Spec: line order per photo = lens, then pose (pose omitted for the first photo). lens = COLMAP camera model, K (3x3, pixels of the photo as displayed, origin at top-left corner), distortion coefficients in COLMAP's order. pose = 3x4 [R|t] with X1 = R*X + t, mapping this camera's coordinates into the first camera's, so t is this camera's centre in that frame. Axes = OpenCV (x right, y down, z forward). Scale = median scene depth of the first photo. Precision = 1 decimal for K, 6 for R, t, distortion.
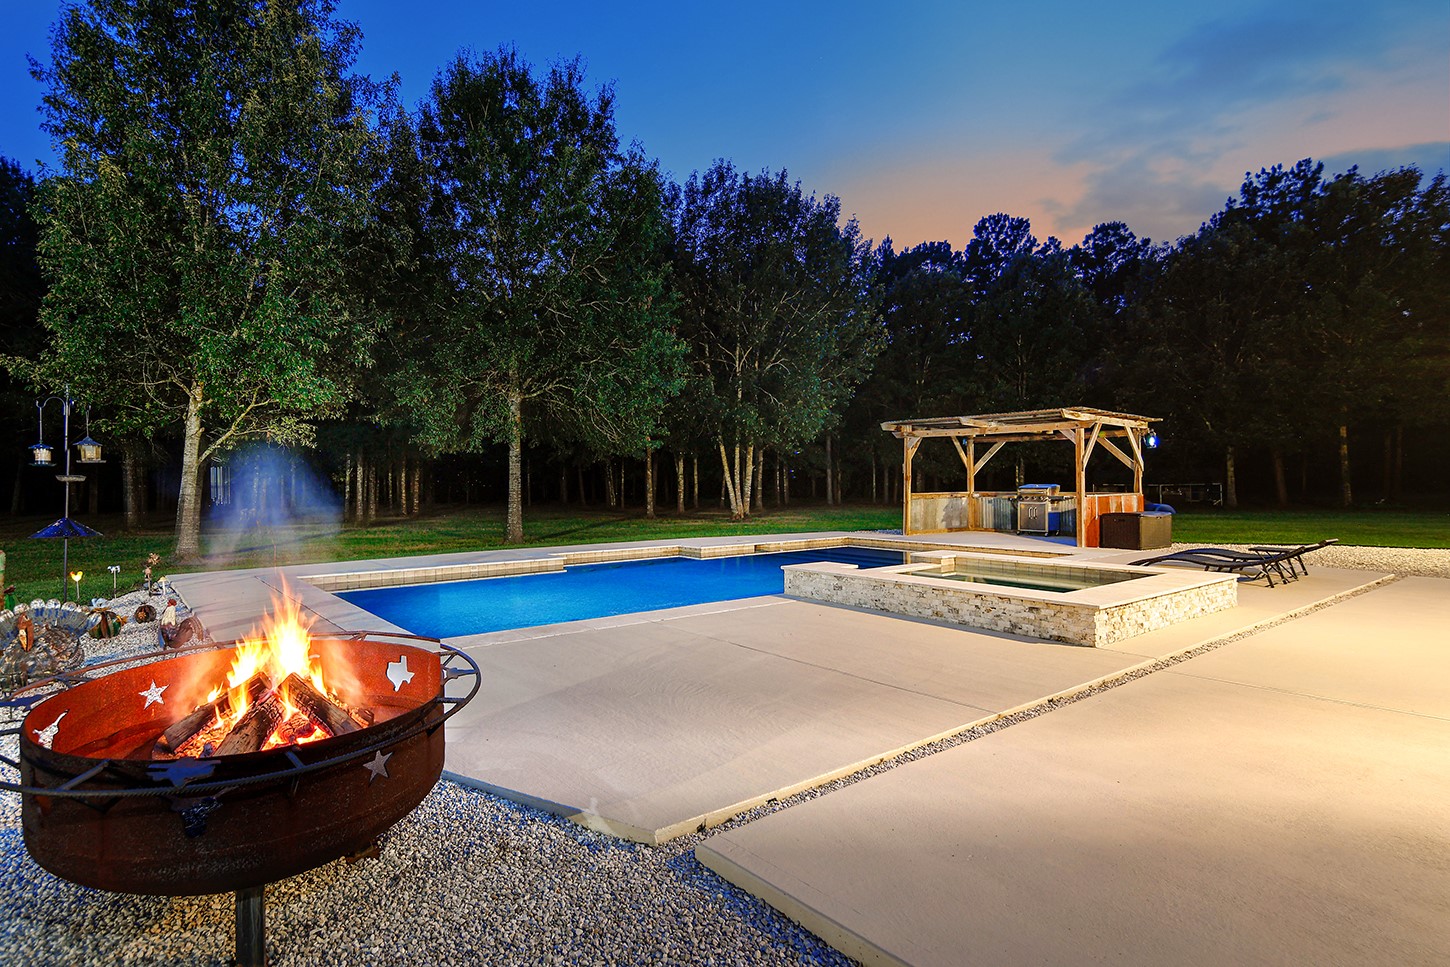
lens RADIAL K [[760.5, 0, 725.0], [0, 760.5, 483.5], [0, 0, 1]] dist [-0.001181, -0.000585]
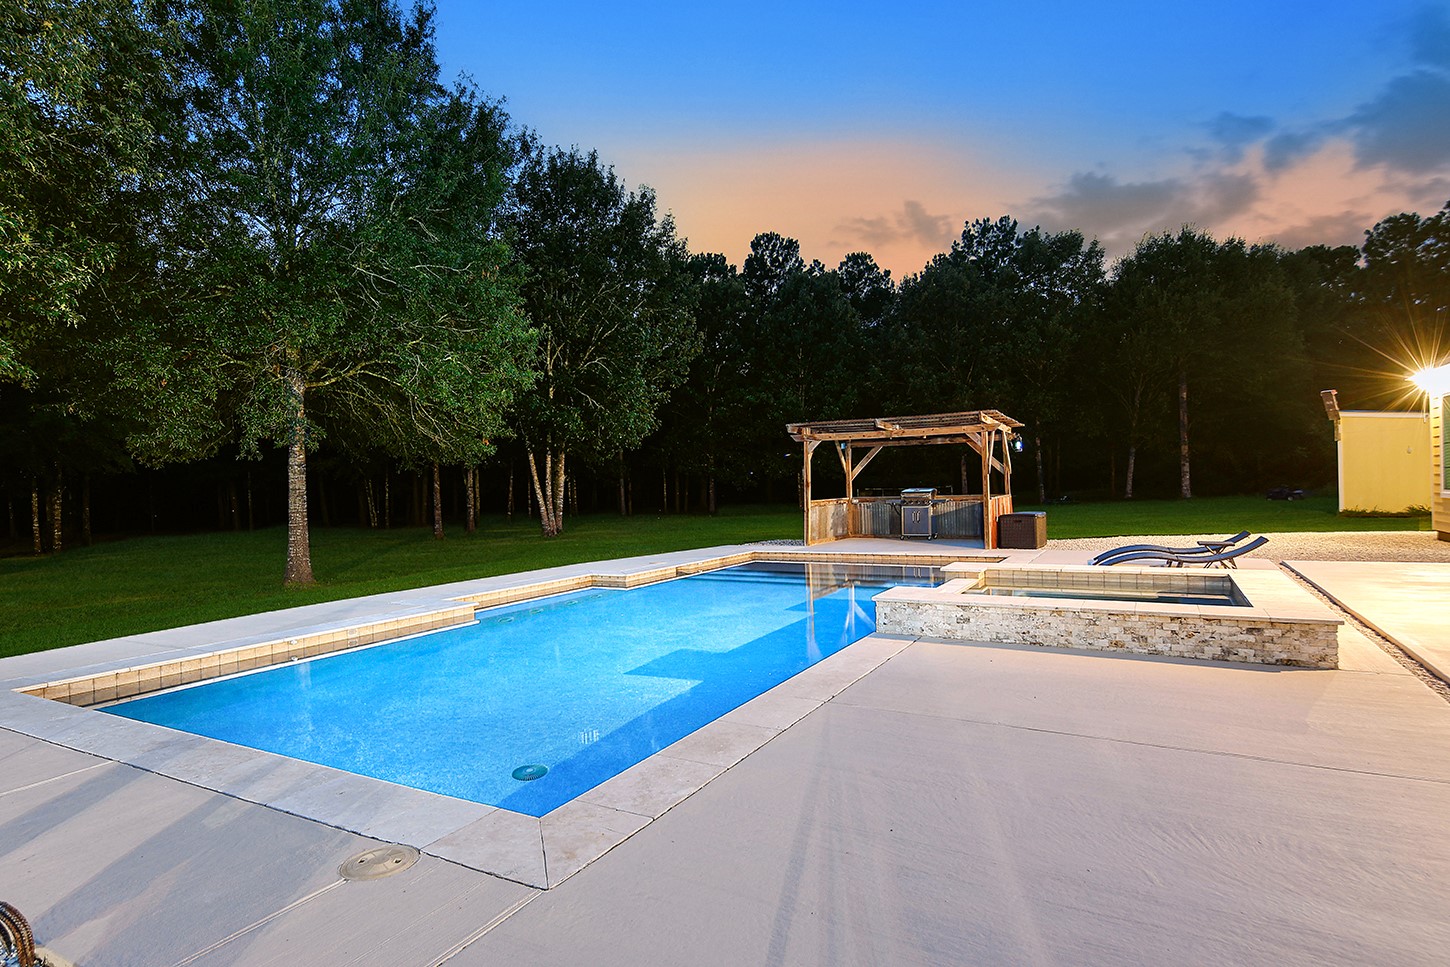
lens RADIAL K [[741.7, 0, 755.7], [0, 741.7, 486.7], [0, 0, 1]] dist [0.000372, -0.000260]
pose [[0.918090, -0.019347, 0.395901, -0.153242], [0.023011, 0.999725, -0.004508, -0.001474], [-0.395705, 0.013249, 0.918282, 0.162681]]
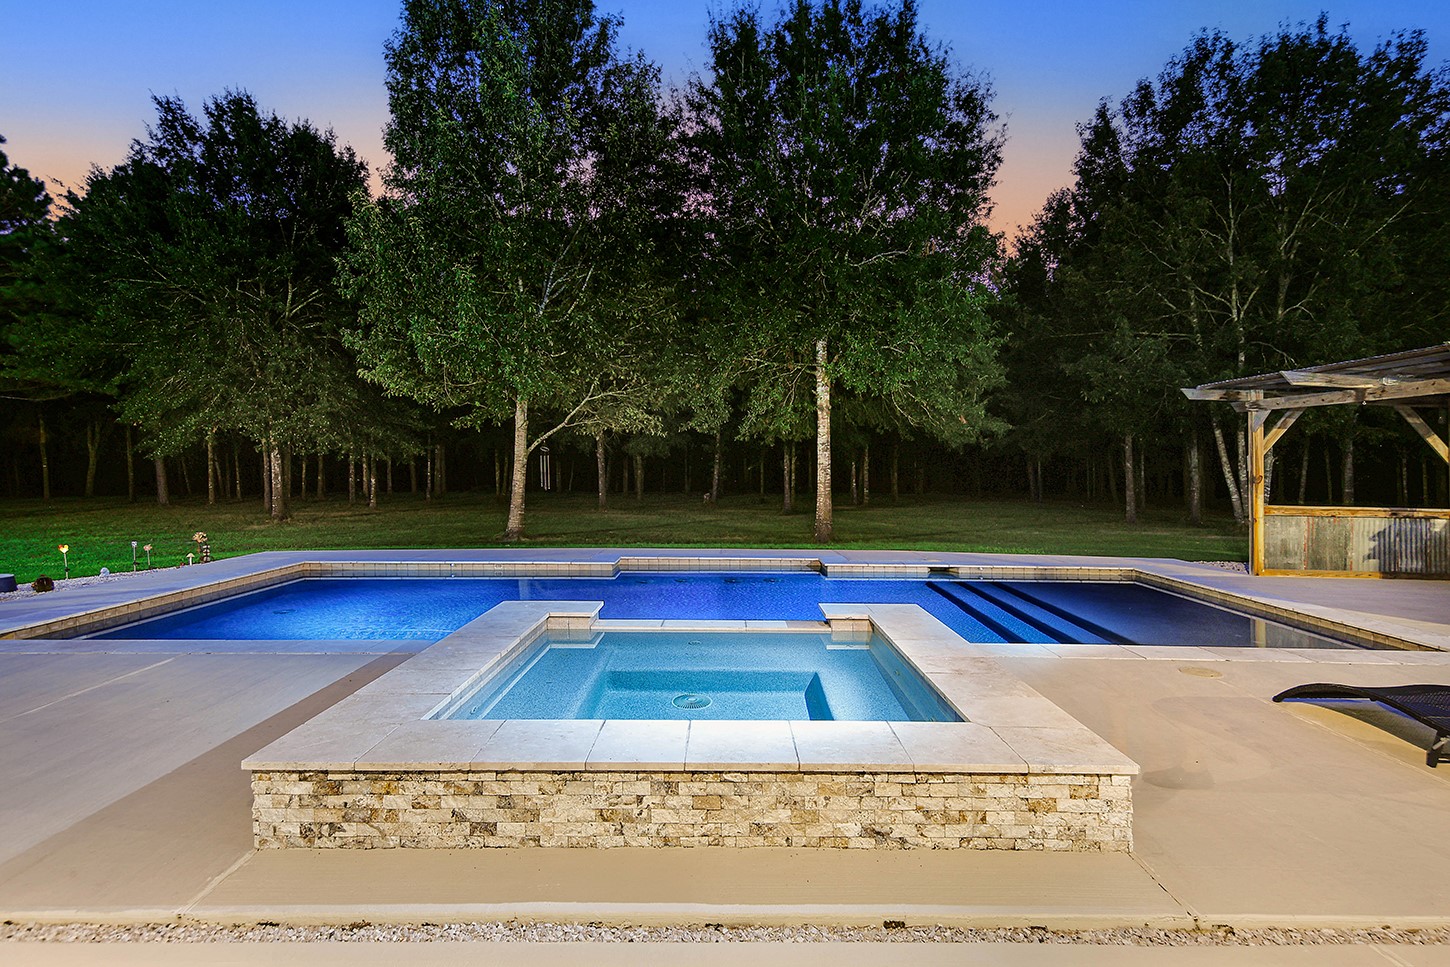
lens RADIAL K [[827.4, 0, 863.3], [0, 827.4, 488.5], [0, 0, 1]] dist [-0.001796, -0.000841]
pose [[0.769061, 0.031123, -0.638418, 0.349785], [-0.019459, 0.999491, 0.025285, -0.008857], [0.638880, -0.007022, 0.769275, 0.259574]]
